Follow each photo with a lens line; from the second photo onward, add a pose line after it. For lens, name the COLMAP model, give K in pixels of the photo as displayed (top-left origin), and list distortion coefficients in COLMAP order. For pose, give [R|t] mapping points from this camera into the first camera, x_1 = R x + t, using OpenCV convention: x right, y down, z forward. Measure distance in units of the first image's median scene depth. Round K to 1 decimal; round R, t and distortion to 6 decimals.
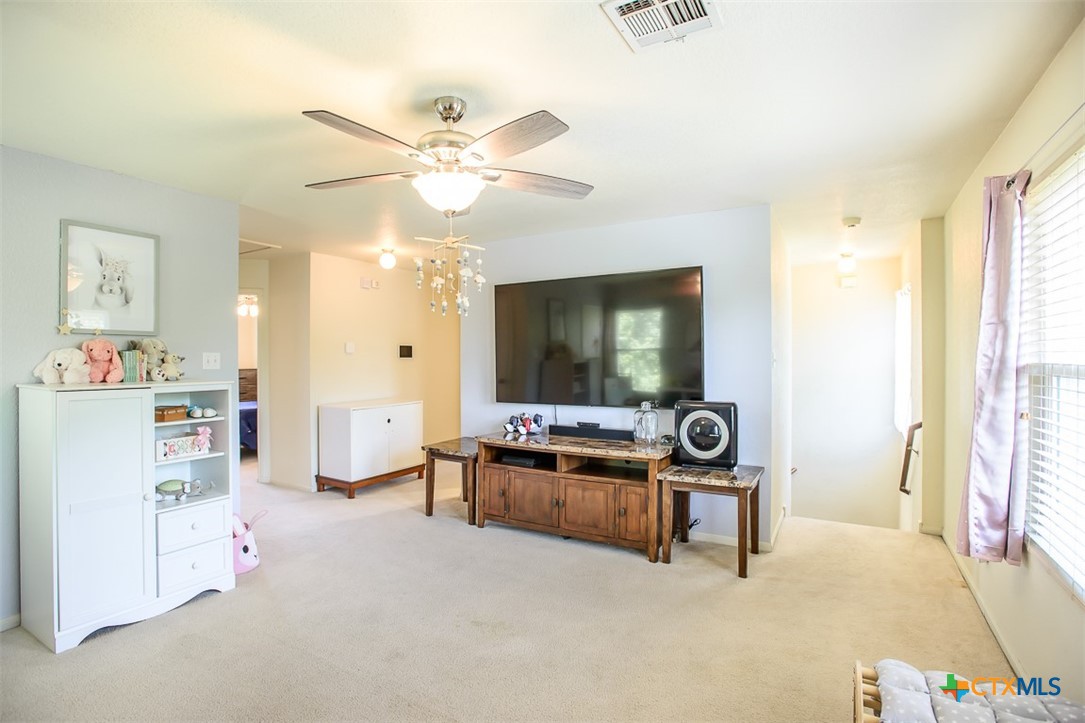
lens RADIAL K [[525.6, 0, 542.5], [0, 525.6, 361.5], [0, 0, 1]] dist [-0.044626, 0.000410]
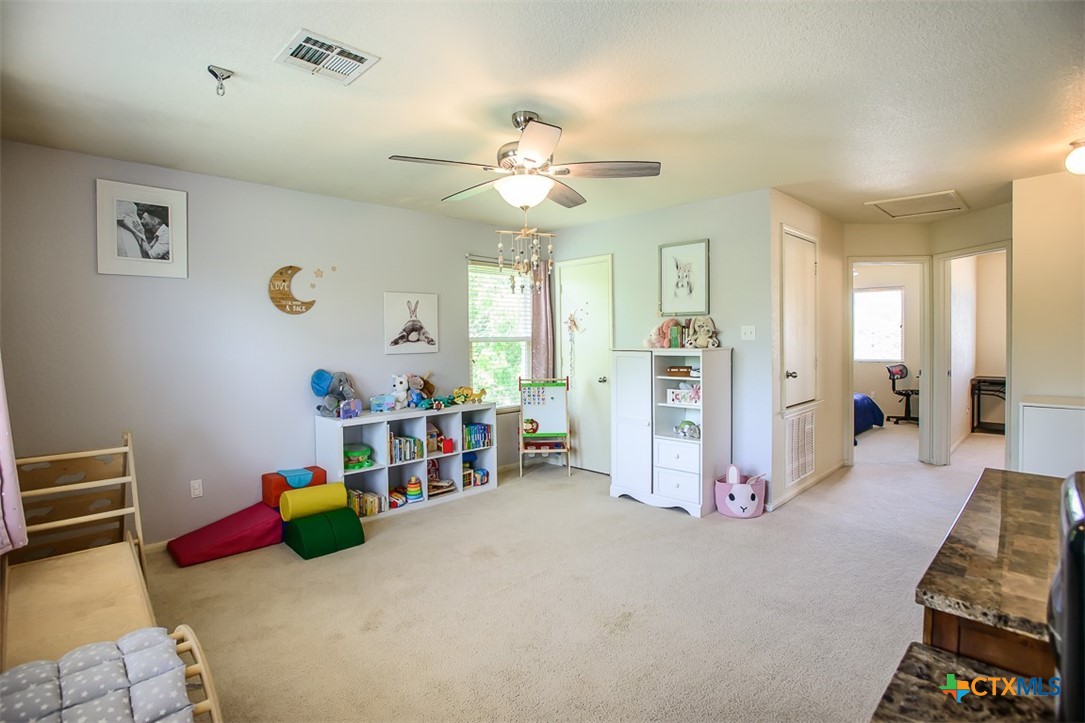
lens RADIAL K [[525.6, 0, 542.5], [0, 525.6, 361.5], [0, 0, 1]] dist [-0.044626, 0.000410]
pose [[-0.275284, 0.049216, -0.960102, 0.726228], [0.004776, 0.998746, 0.049828, 0.002833], [0.961351, 0.009131, -0.275174, 1.032679]]
